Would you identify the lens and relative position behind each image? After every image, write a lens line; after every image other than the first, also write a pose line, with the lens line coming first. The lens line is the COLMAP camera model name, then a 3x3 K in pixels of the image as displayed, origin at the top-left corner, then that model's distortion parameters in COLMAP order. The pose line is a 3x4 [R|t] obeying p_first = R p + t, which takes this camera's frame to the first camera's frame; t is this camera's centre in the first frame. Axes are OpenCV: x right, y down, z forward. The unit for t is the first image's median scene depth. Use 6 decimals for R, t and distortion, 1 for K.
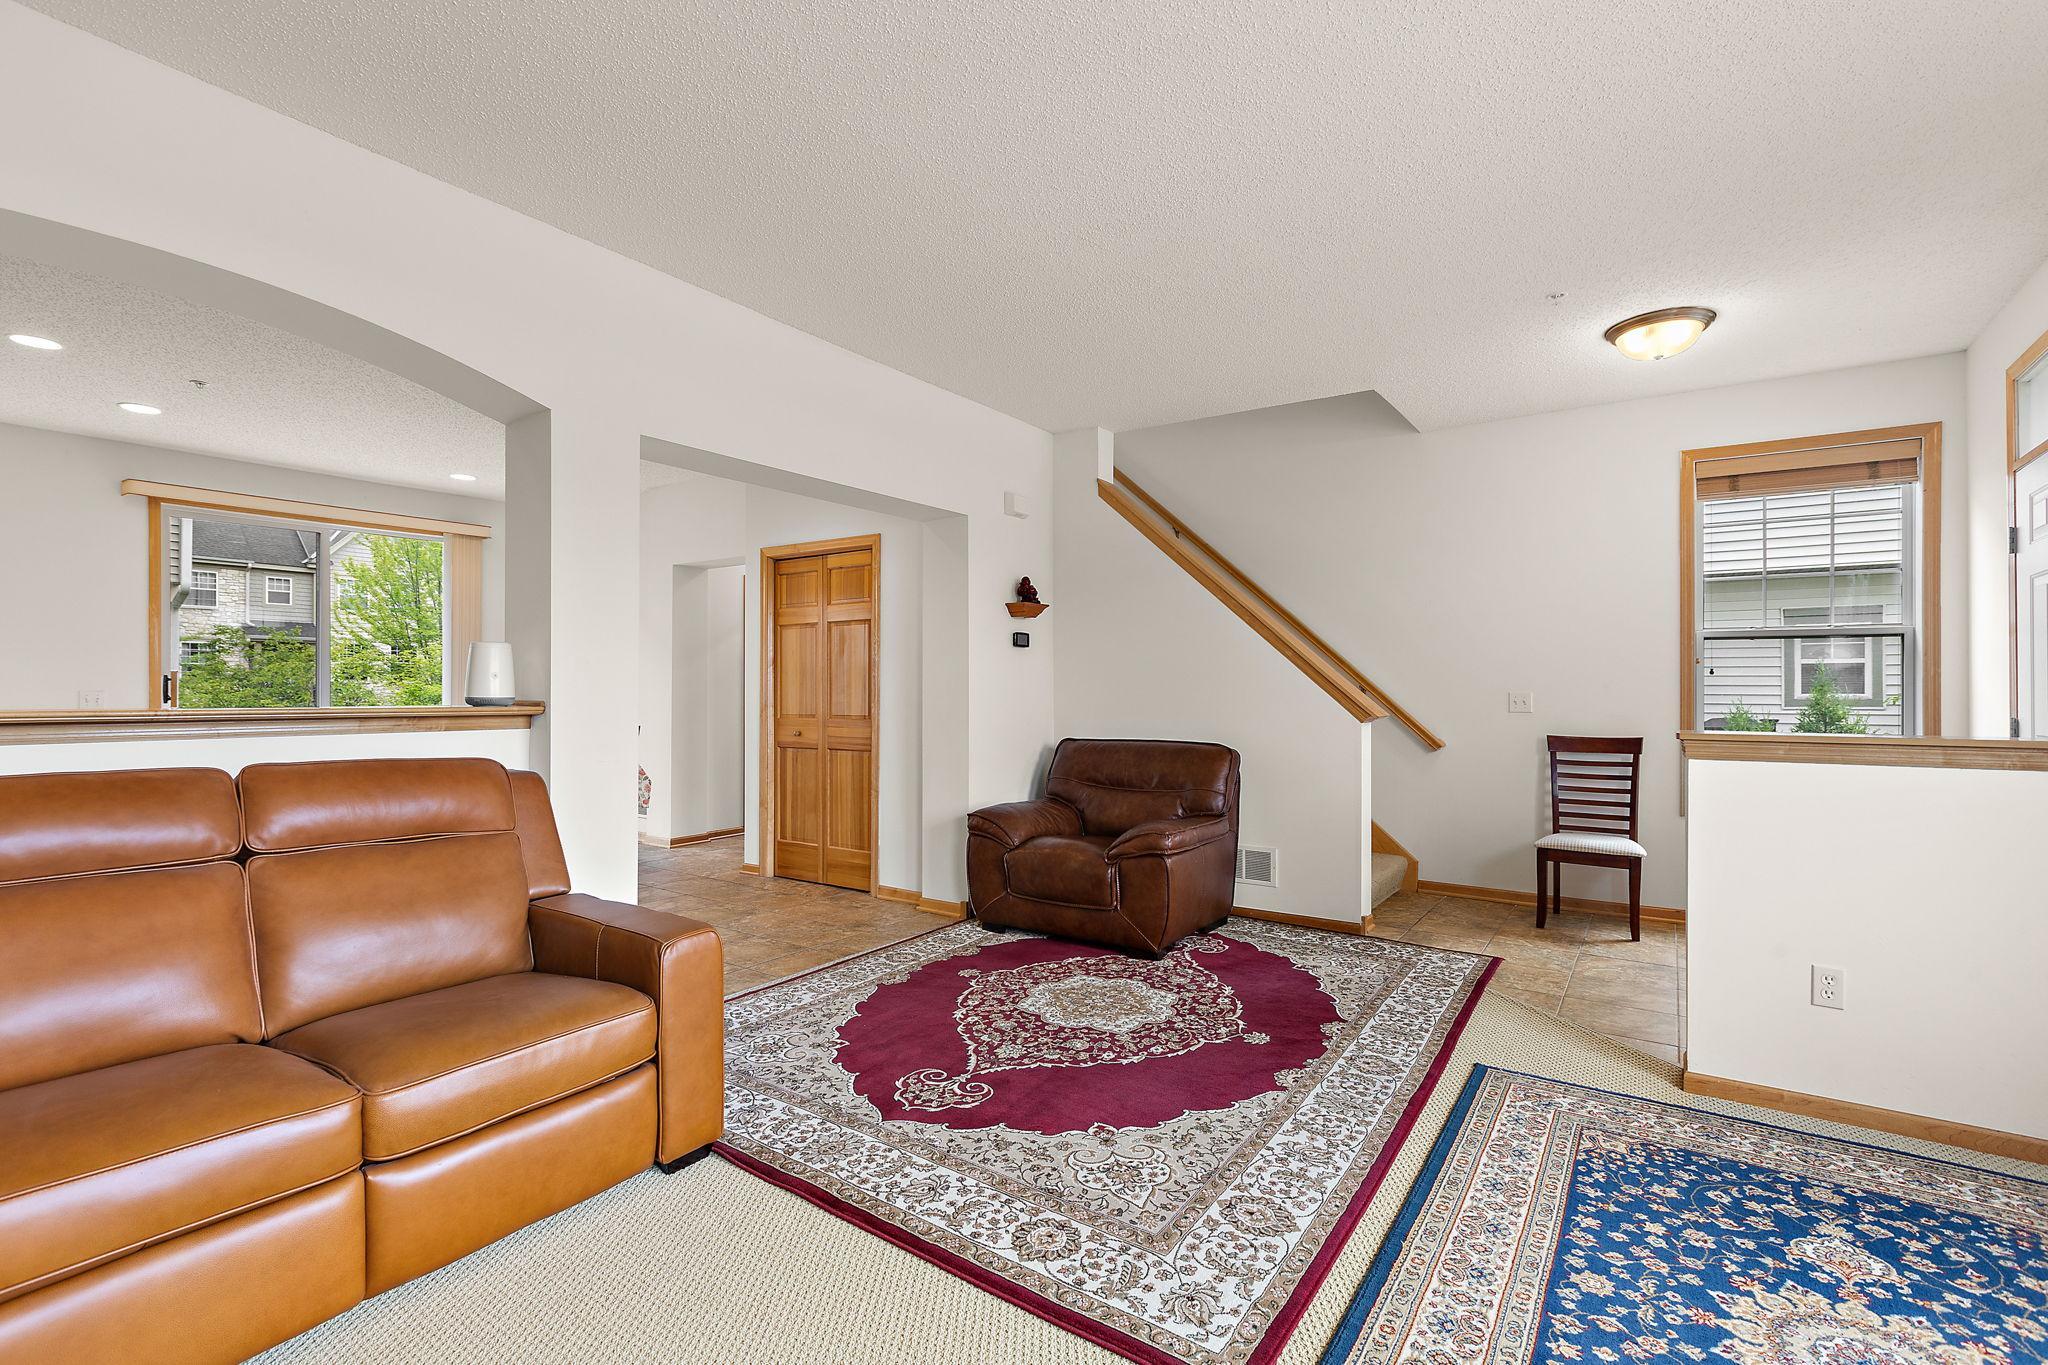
lens RADIAL K [[925.2, 0, 1026.4], [0, 925.2, 687.0], [0, 0, 1]] dist [0.000840, -0.001616]
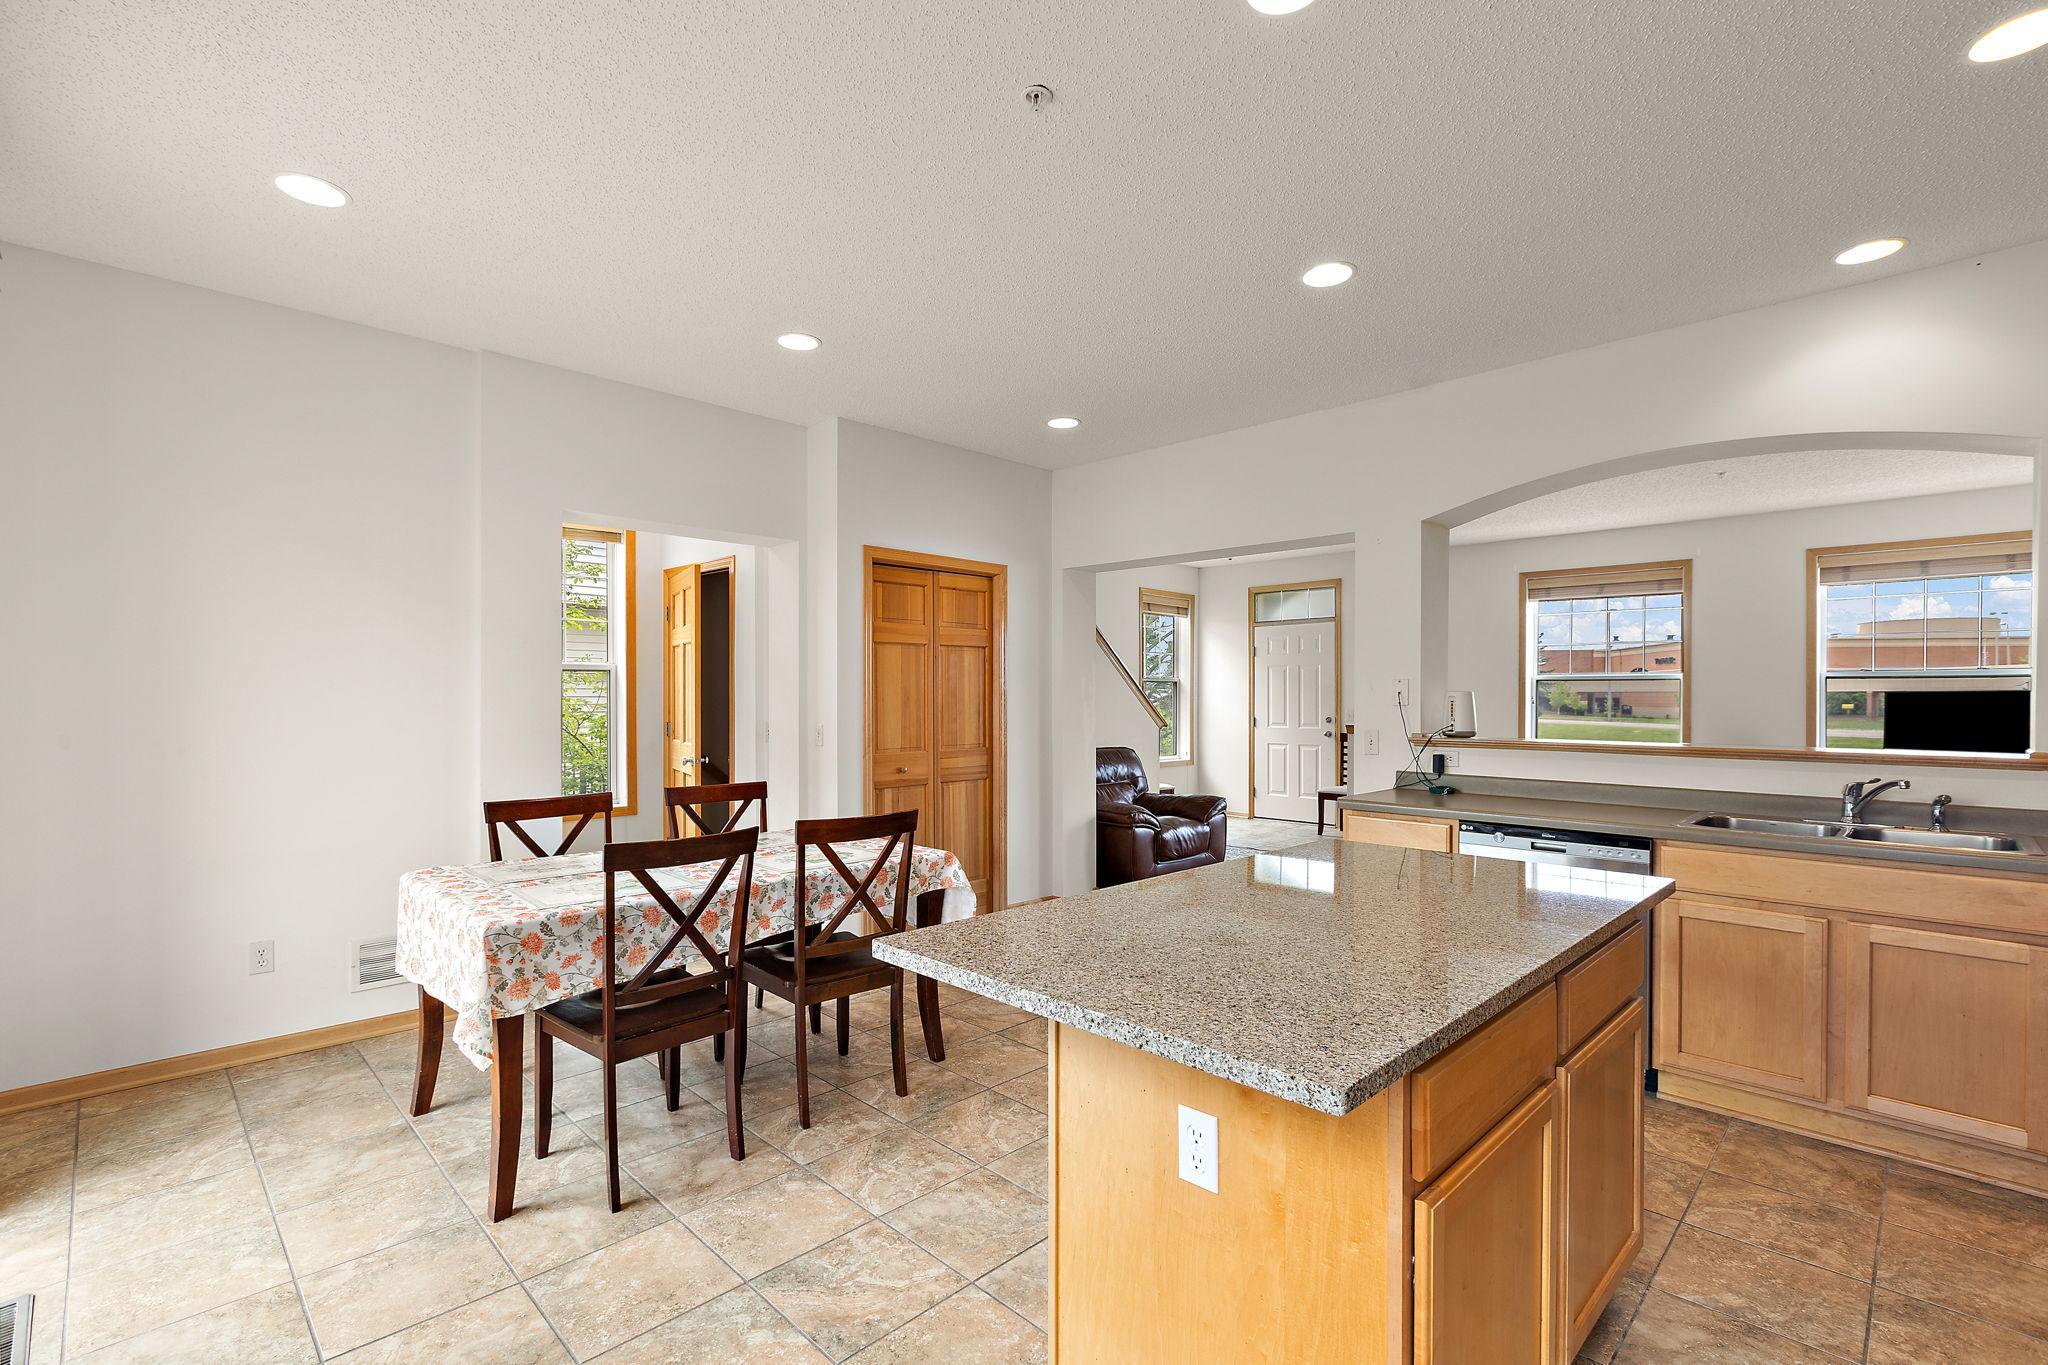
lens RADIAL K [[925.2, 0, 1028.2], [0, 925.2, 699.0], [0, 0, 1]] dist [0.000840, -0.001616]
pose [[0.173637, -0.007089, 0.984784, -2.396678], [-0.003320, 0.999964, 0.007783, -0.051732], [-0.984804, -0.004621, 0.173607, 1.631360]]
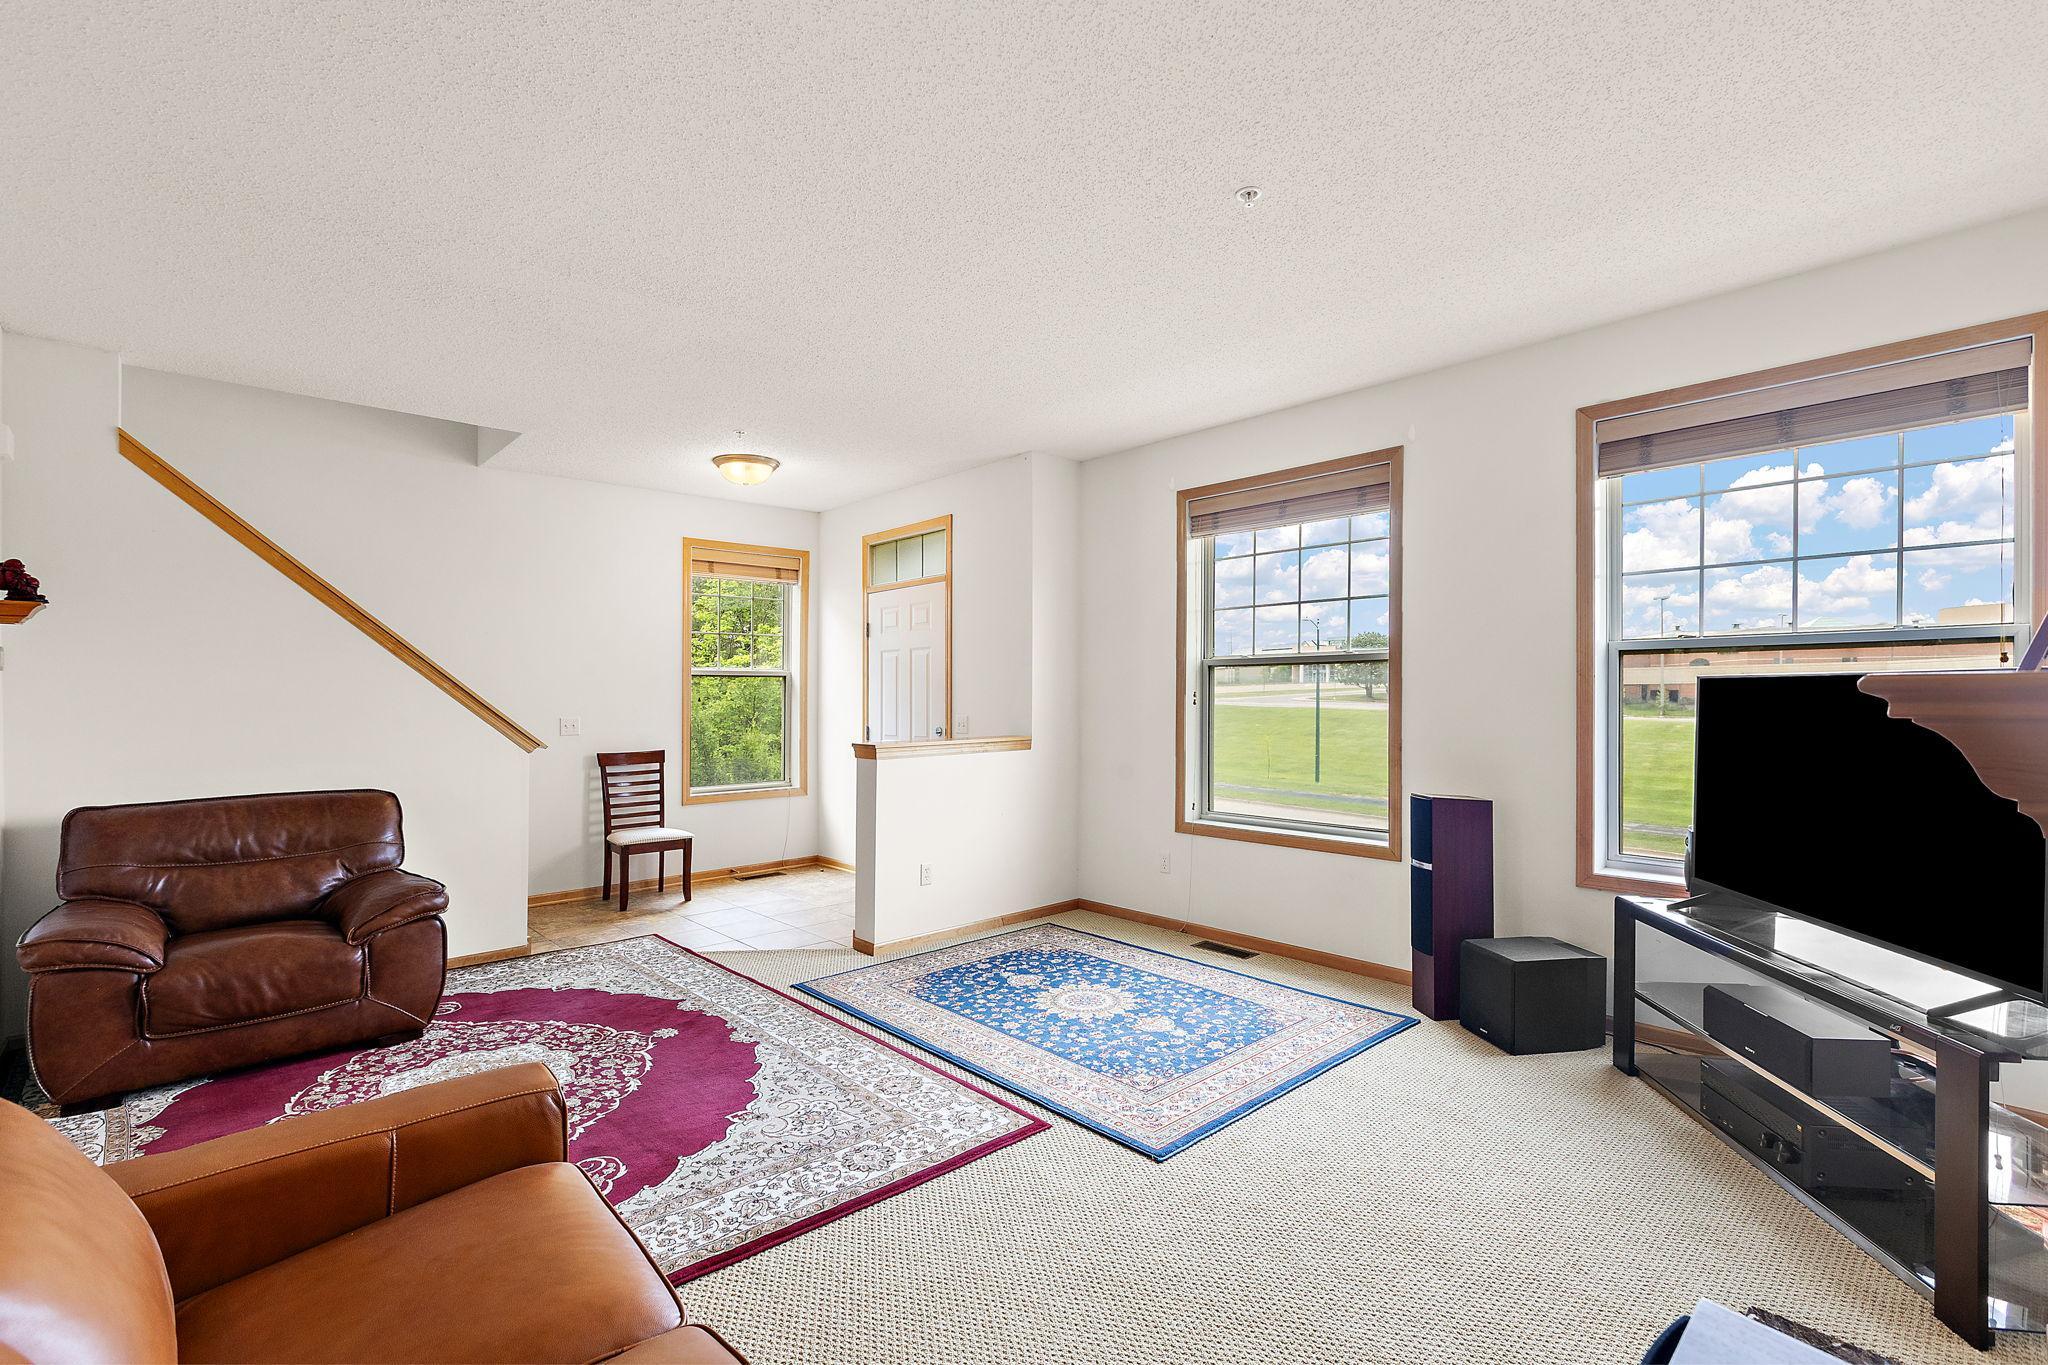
lens RADIAL K [[925.2, 0, 1025.0], [0, 925.2, 691.2], [0, 0, 1]] dist [0.000840, -0.001616]
pose [[0.223971, -0.003268, 0.974590, -0.913966], [0.007309, 0.999972, 0.001673, -0.049619], [-0.974568, 0.006748, 0.223989, 0.369064]]
